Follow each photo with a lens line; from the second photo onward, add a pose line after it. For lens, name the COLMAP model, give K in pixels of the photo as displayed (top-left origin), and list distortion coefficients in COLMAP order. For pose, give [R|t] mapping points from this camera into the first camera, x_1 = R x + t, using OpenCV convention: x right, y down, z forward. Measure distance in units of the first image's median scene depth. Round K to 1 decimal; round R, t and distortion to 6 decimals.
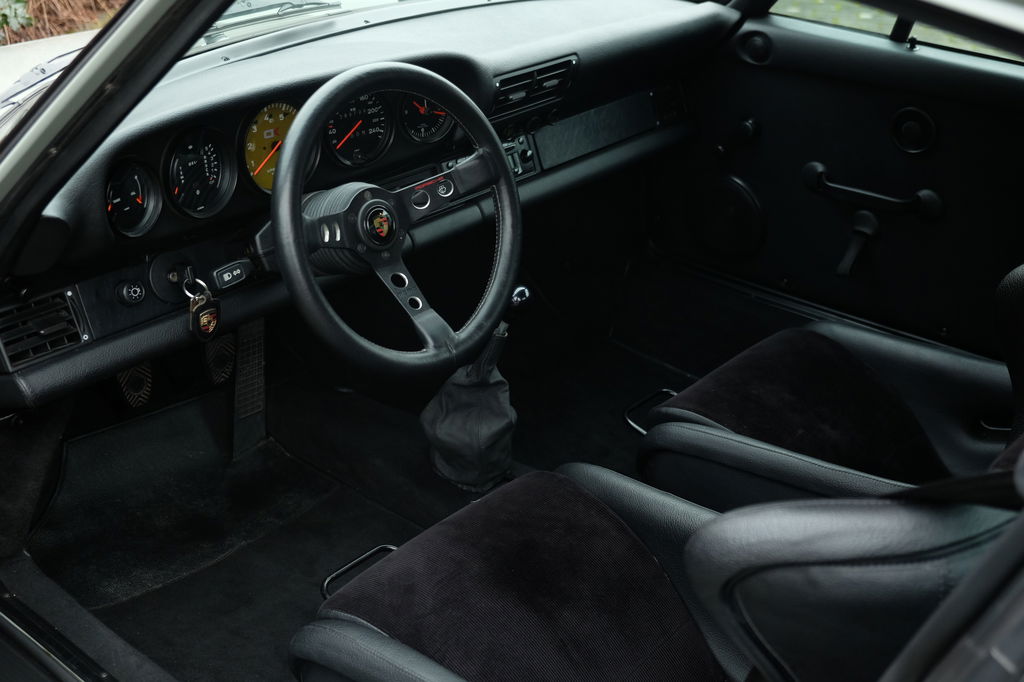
lens RADIAL K [[1301.0, 0, 512.0], [0, 1301.0, 341.0], [0, 0, 1]] dist [-0.020244, 0.047991]
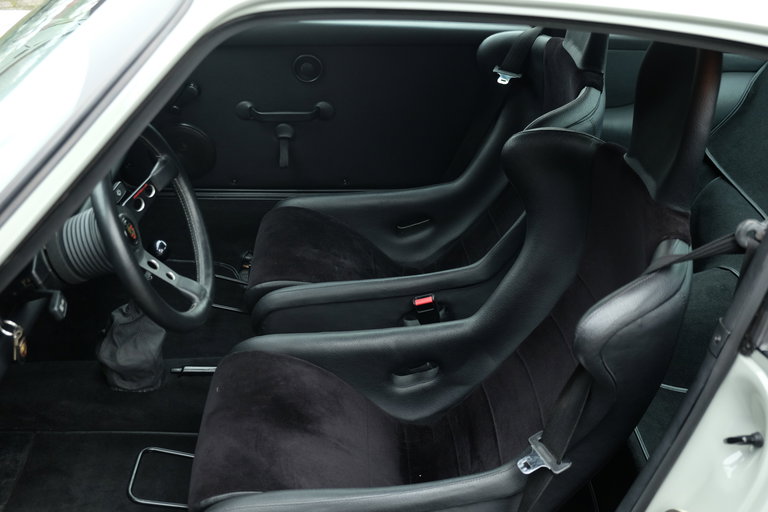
lens RADIAL K [[917.6, 0, 384.0], [0, 917.6, 256.0], [0, 0, 1]] dist [-0.066078, 0.018035]
pose [[0.710448, -0.342451, 0.614809, -0.489110], [0.285665, 0.938739, 0.192780, -0.166440], [-0.643163, 0.038669, 0.764752, 0.099138]]
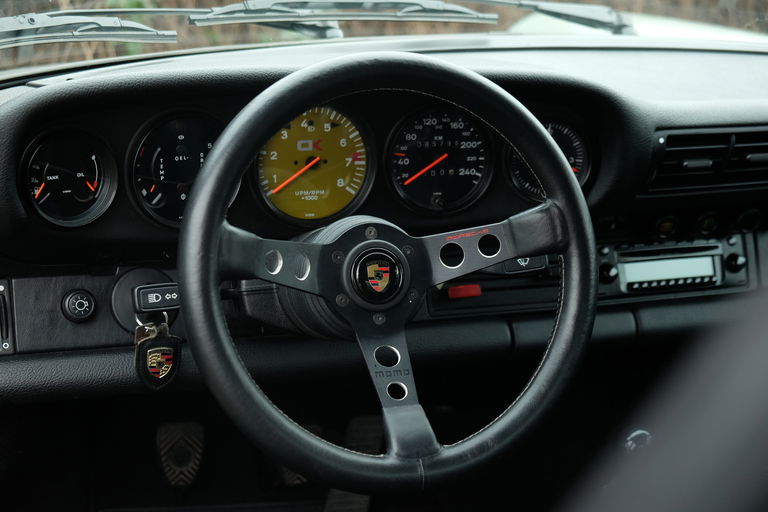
lens RADIAL K [[1518.5, 0, 384.0], [0, 1518.5, 256.0], [0, 0, 1]] dist [-0.039375, -0.077230]
pose [[0.869312, 0.153891, -0.469695, 0.282610], [-0.243690, 0.960211, -0.136419, 0.013700], [0.430013, 0.233051, 0.872225, 0.255695]]
